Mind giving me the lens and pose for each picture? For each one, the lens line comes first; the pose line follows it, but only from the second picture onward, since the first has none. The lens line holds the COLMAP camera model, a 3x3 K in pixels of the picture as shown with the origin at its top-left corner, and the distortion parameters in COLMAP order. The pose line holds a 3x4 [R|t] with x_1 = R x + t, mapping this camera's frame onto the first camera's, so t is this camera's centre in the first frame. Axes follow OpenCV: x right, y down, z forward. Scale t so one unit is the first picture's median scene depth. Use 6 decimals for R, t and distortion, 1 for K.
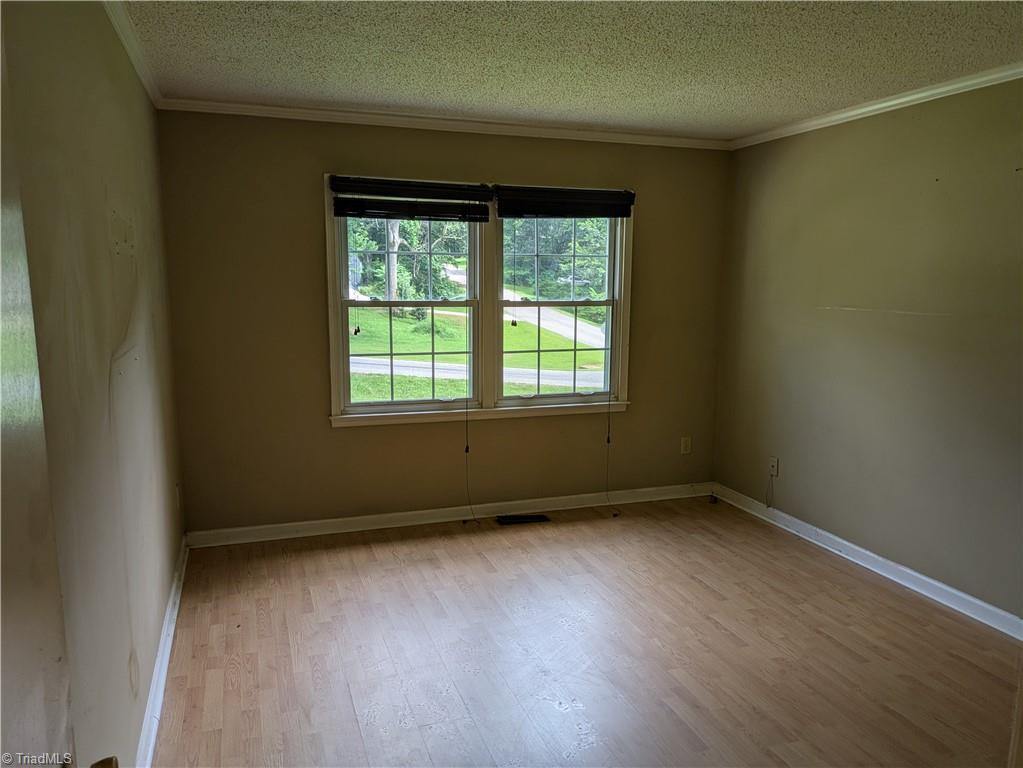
lens RADIAL K [[764.3, 0, 515.5], [0, 764.3, 387.6], [0, 0, 1]] dist [0.056872, -0.059994]
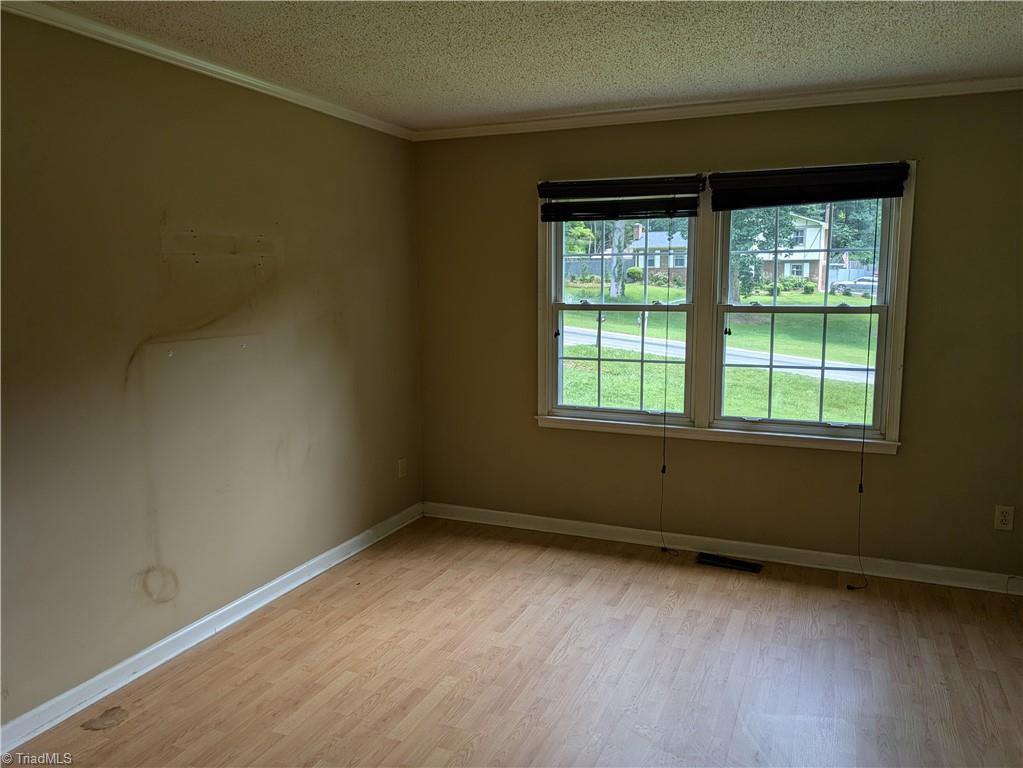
lens RADIAL K [[757.0, 0, 512.9], [0, 757.0, 372.6], [0, 0, 1]] dist [0.063544, -0.067571]
pose [[0.744637, 0.068817, -0.663913, 0.399158], [-0.089016, 0.996024, 0.003403, -0.020295], [0.661508, 0.056565, 0.747802, 0.211942]]
